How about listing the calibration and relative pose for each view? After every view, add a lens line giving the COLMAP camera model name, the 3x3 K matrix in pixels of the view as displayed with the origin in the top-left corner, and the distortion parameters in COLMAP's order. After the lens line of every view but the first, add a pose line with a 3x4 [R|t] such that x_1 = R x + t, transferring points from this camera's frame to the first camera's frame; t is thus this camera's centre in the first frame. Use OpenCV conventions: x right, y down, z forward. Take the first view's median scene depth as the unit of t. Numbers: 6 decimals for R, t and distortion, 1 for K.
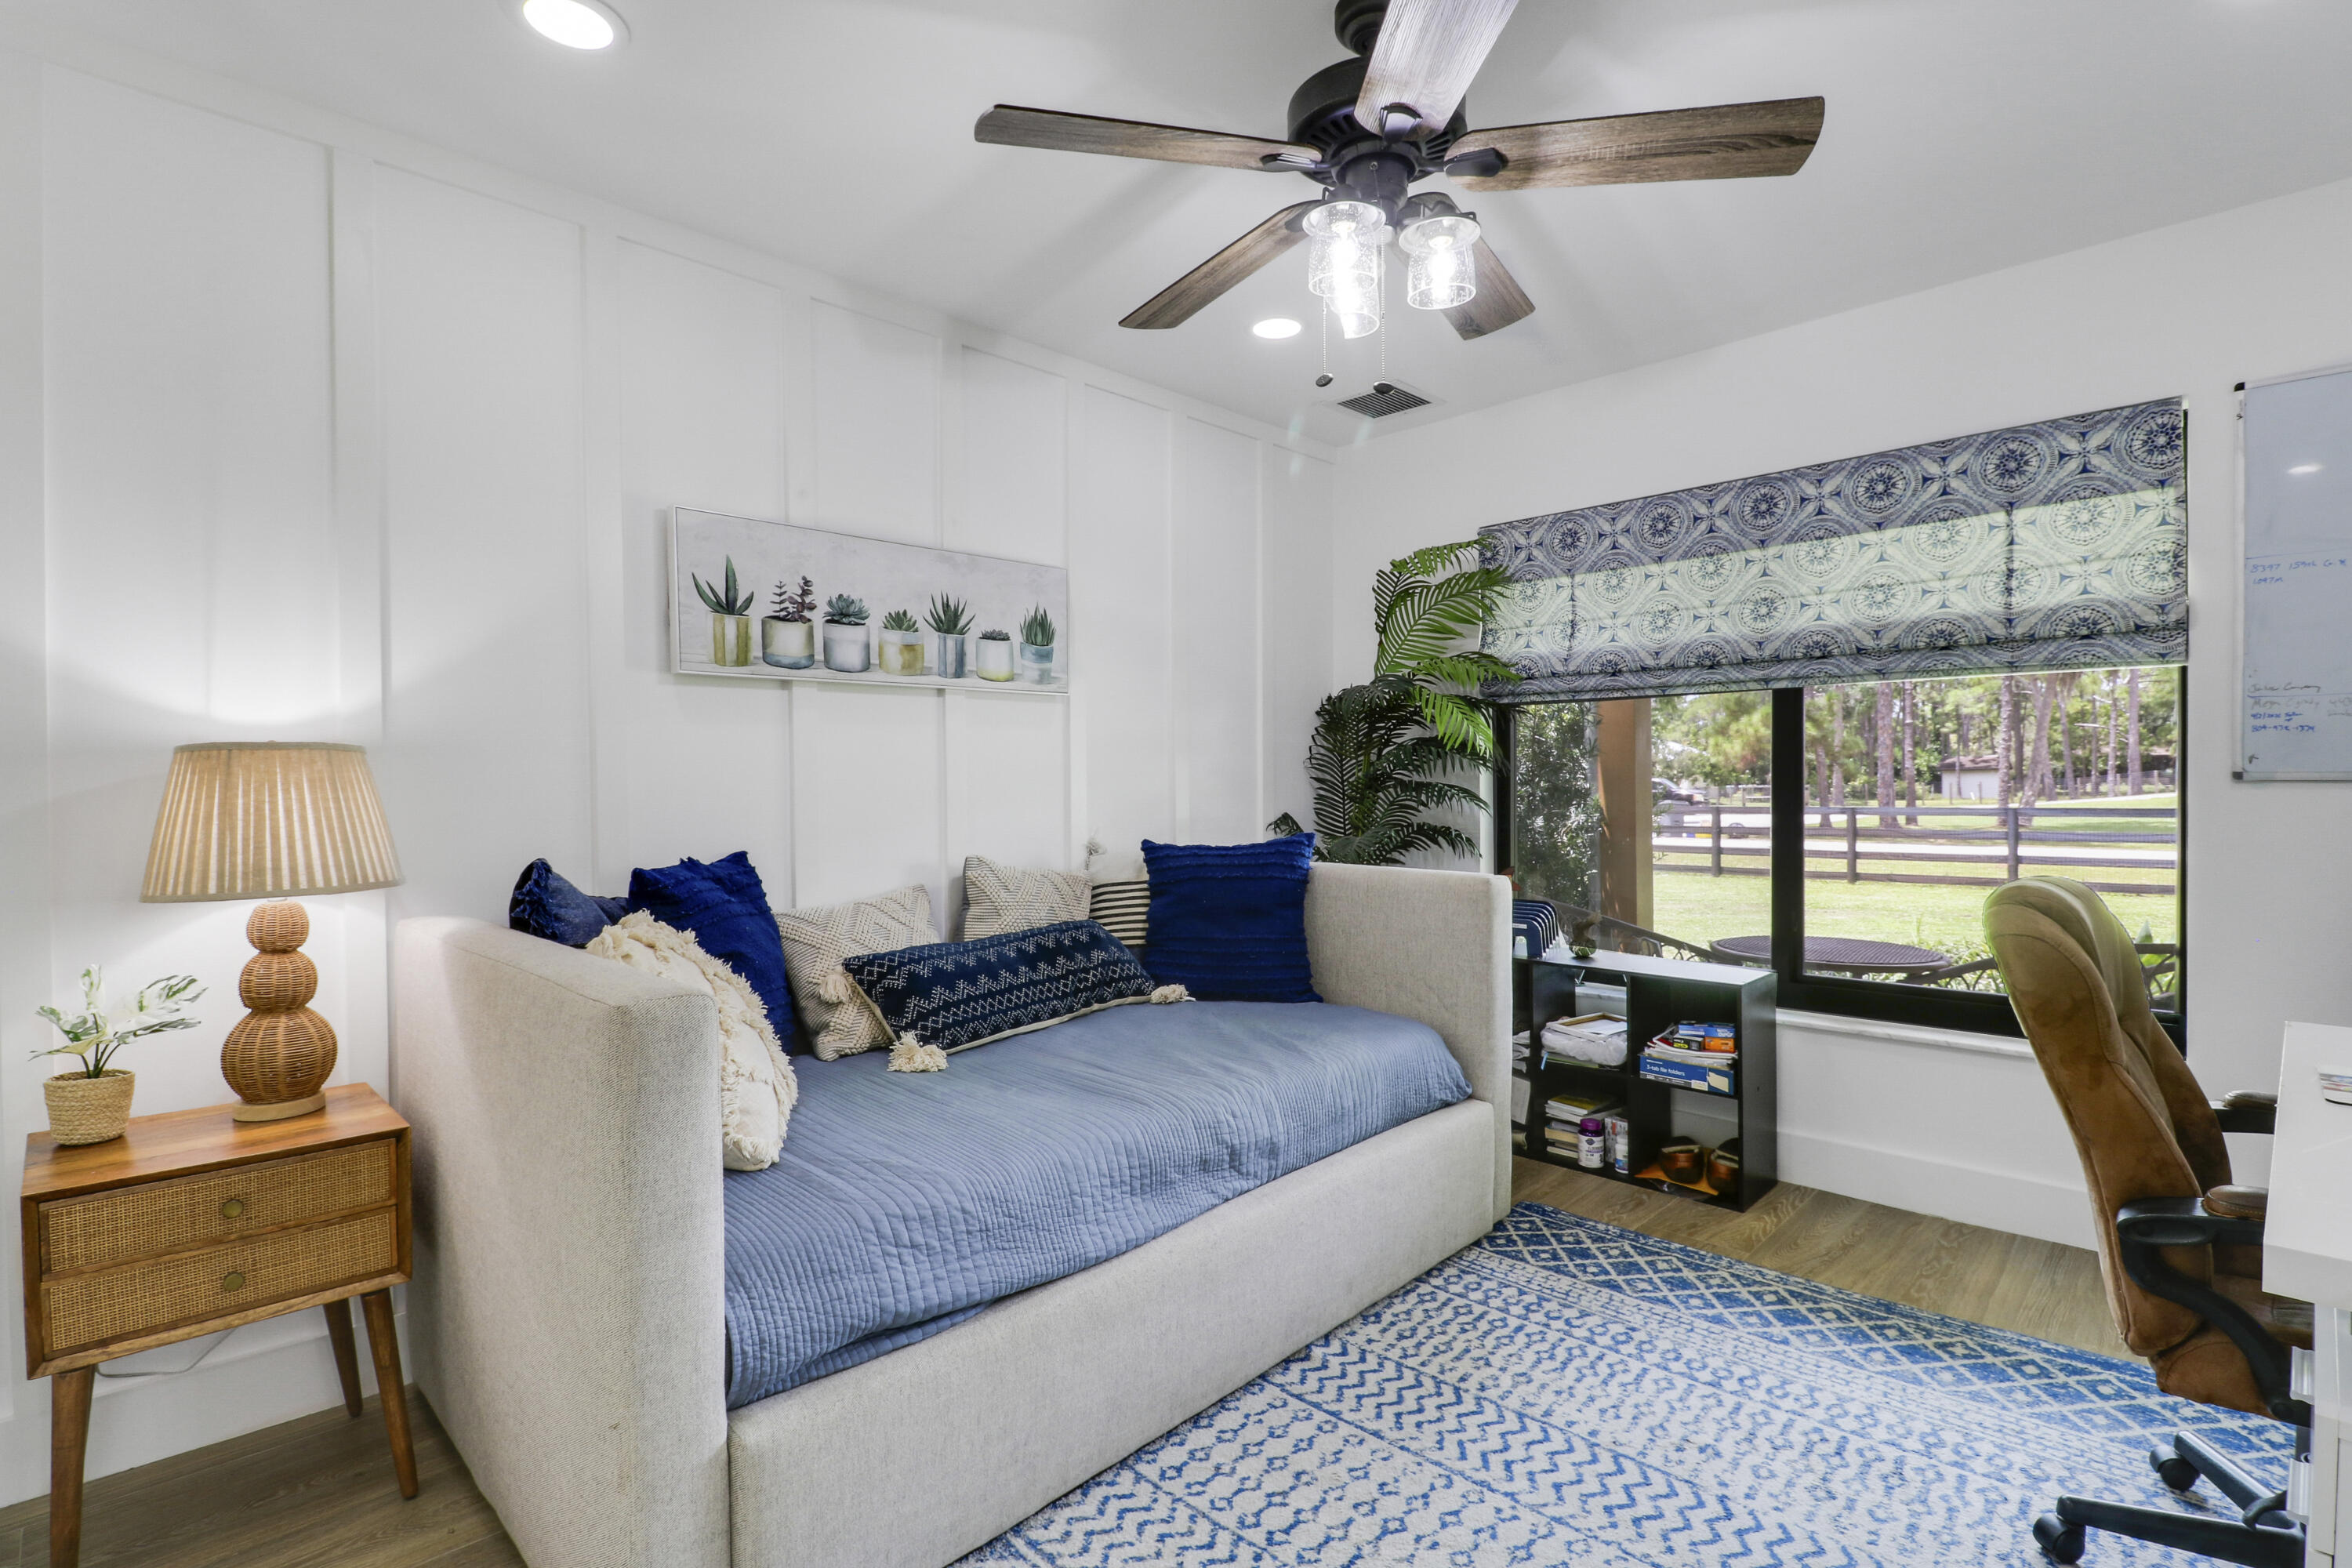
lens RADIAL K [[1105.6, 0, 1184.3], [0, 1105.6, 807.2], [0, 0, 1]] dist [-0.001304, -0.000577]
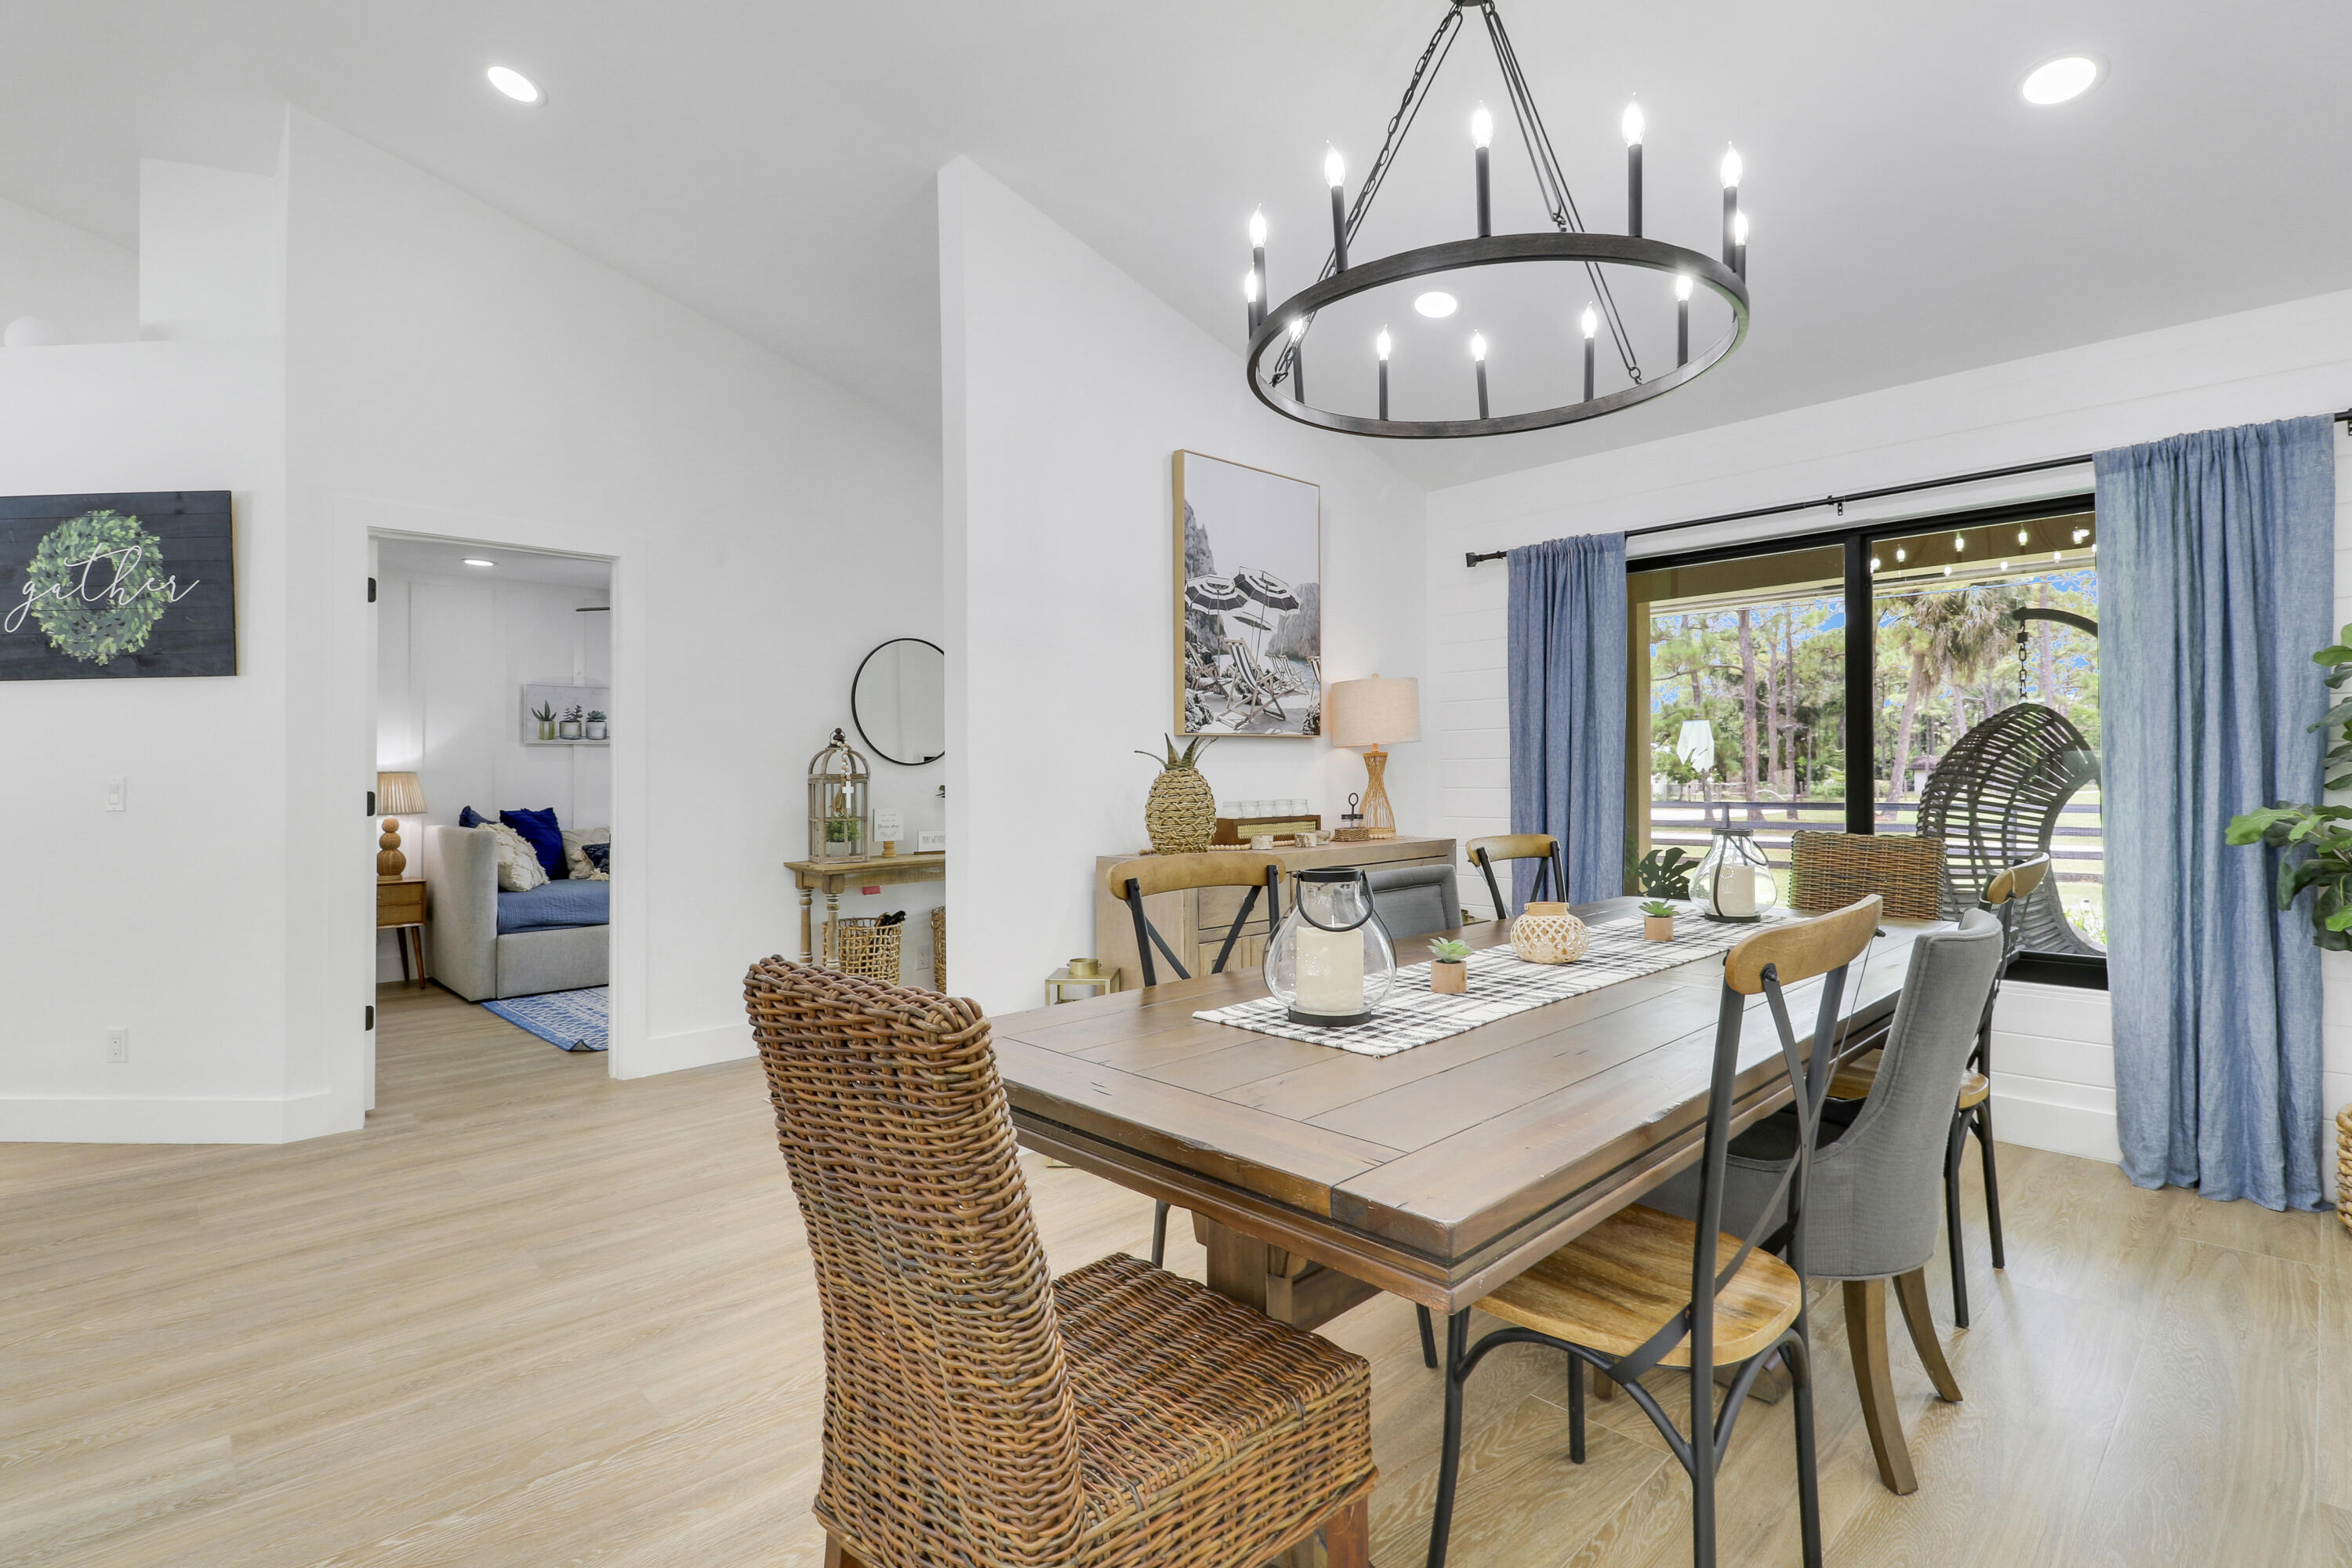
lens RADIAL K [[1100.4, 0, 1175.7], [0, 1100.4, 758.1], [0, 0, 1]] dist [0.013368, -0.019333]
pose [[0.999463, -0.002700, -0.032656, 1.538698], [0.001249, 0.999015, -0.044358, 0.052131], [0.032743, 0.044293, 0.998482, -2.089723]]
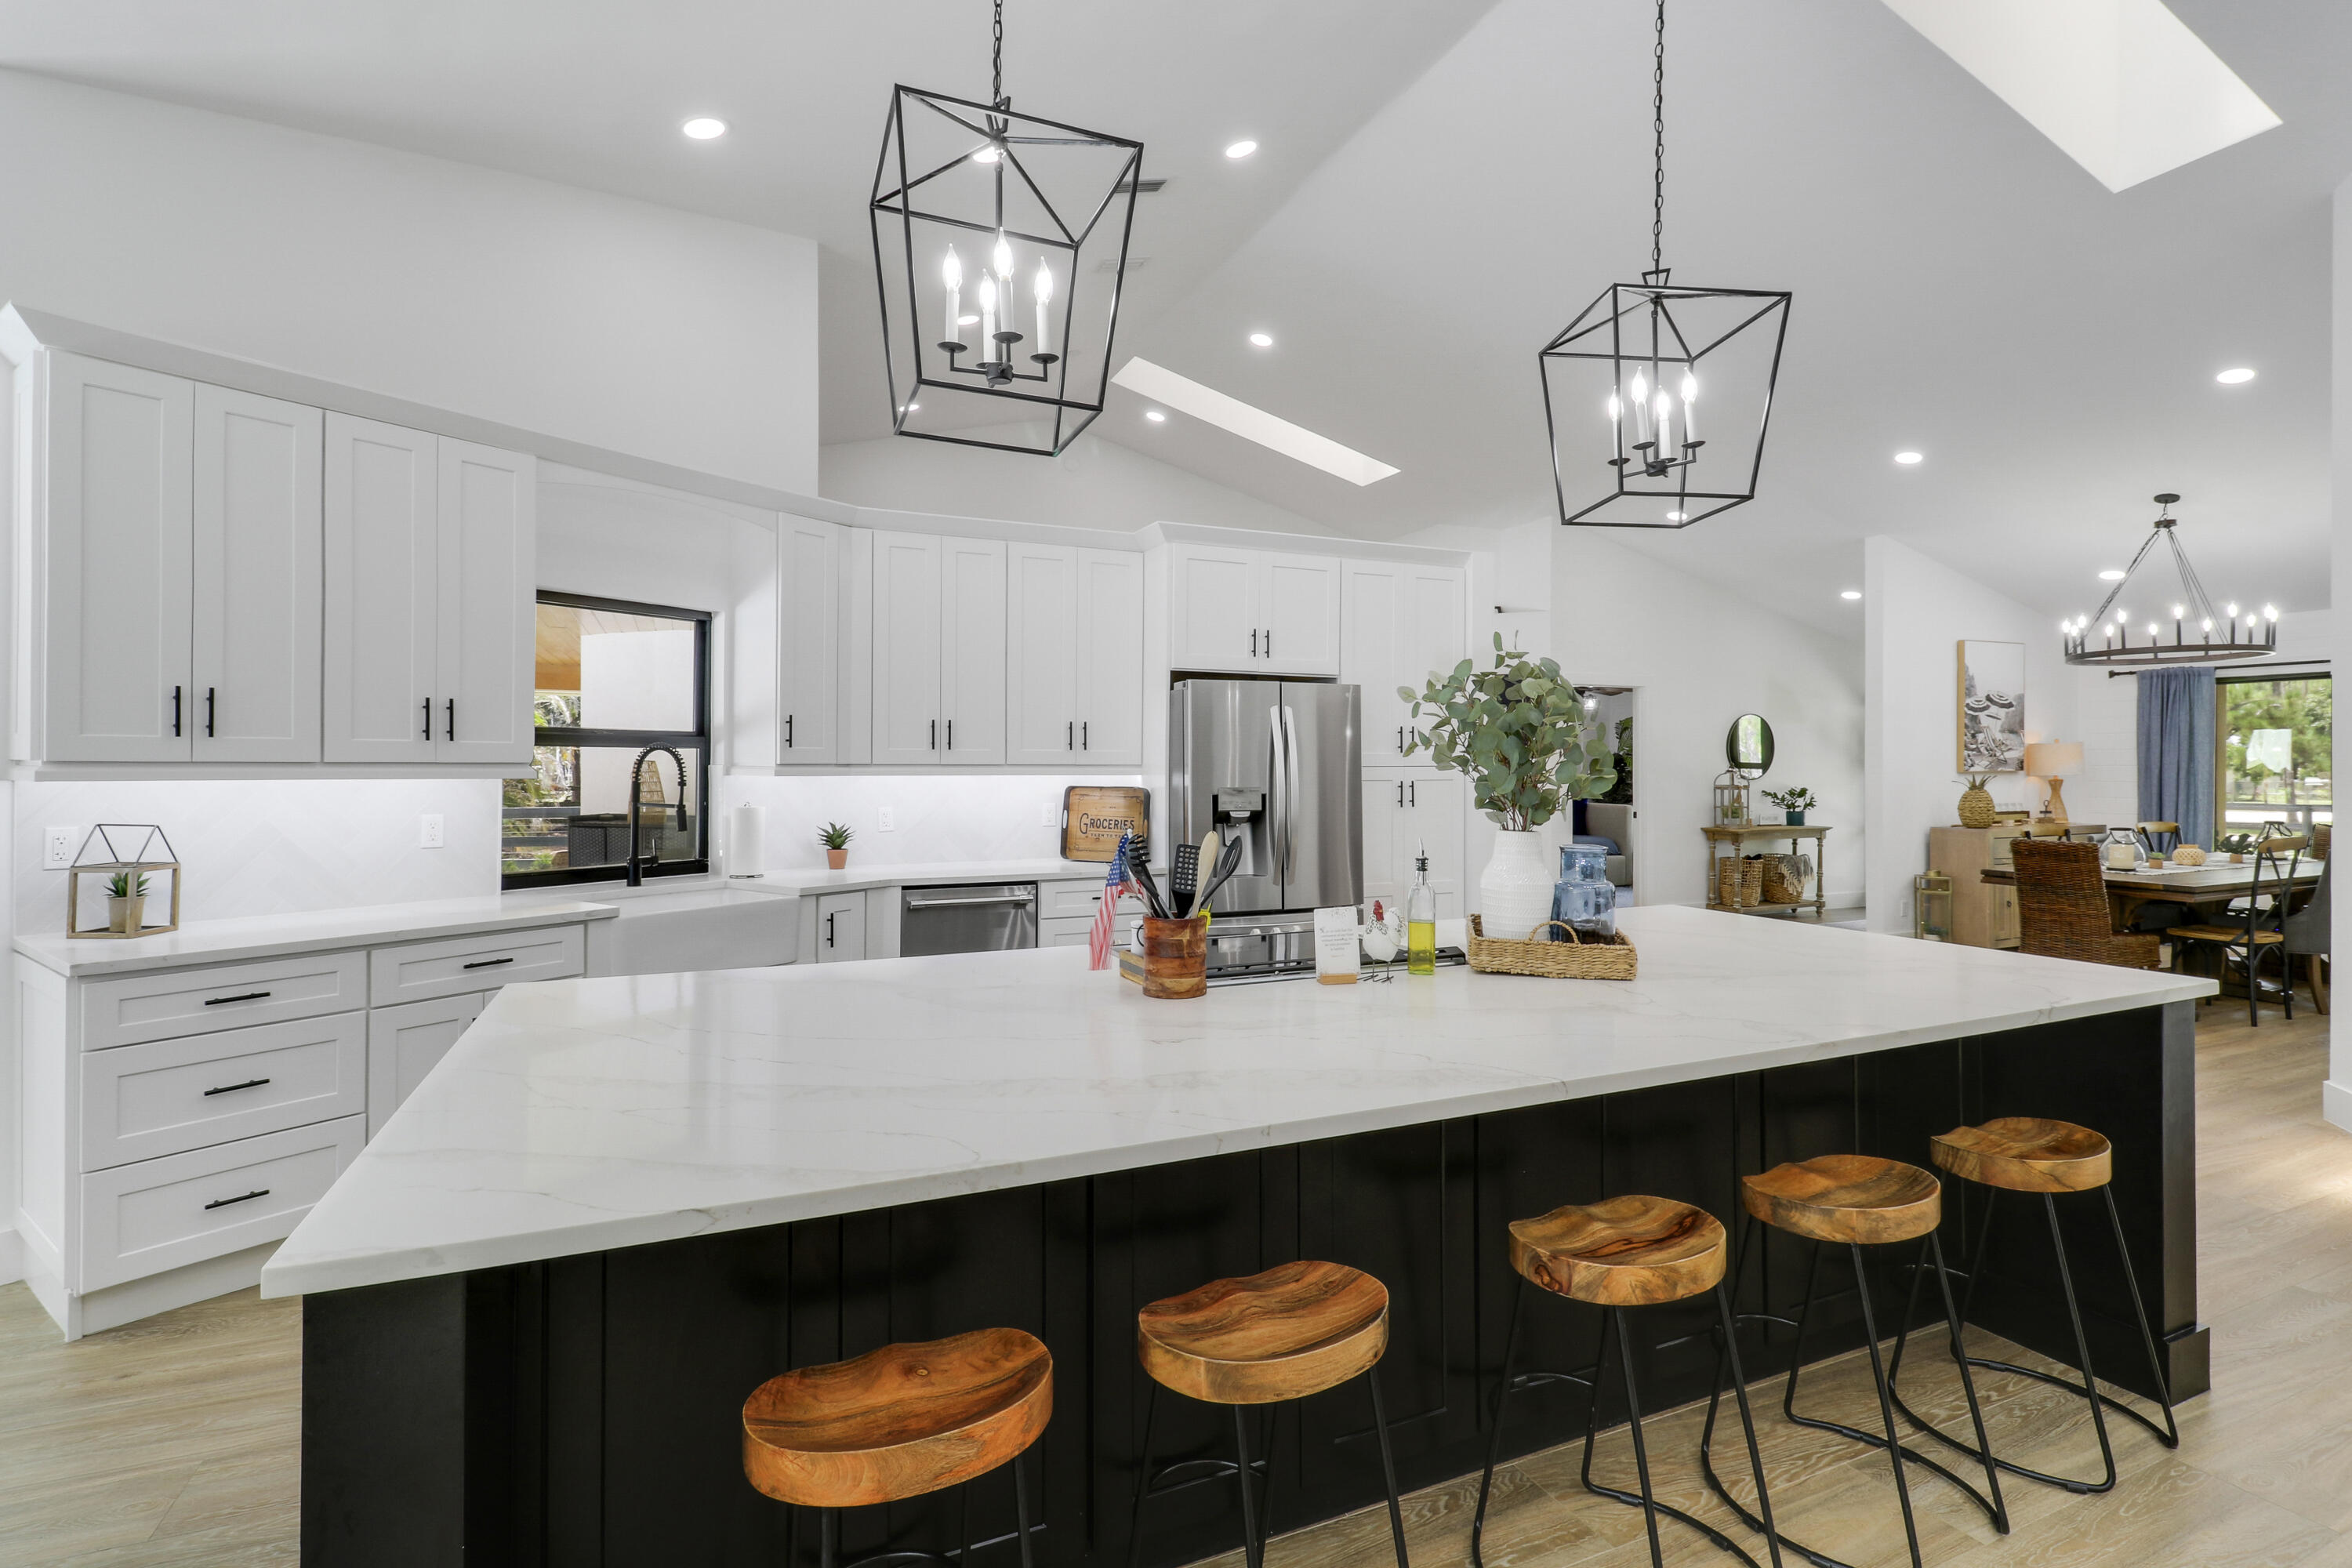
lens RADIAL K [[1100.4, 0, 1175.7], [0, 1100.4, 758.1], [0, 0, 1]] dist [0.013368, -0.019333]
pose [[0.927994, 0.006602, -0.372536, 0.318845], [-0.017924, 0.999476, -0.026936, 0.038551], [0.372163, 0.031674, 0.927627, -5.044494]]
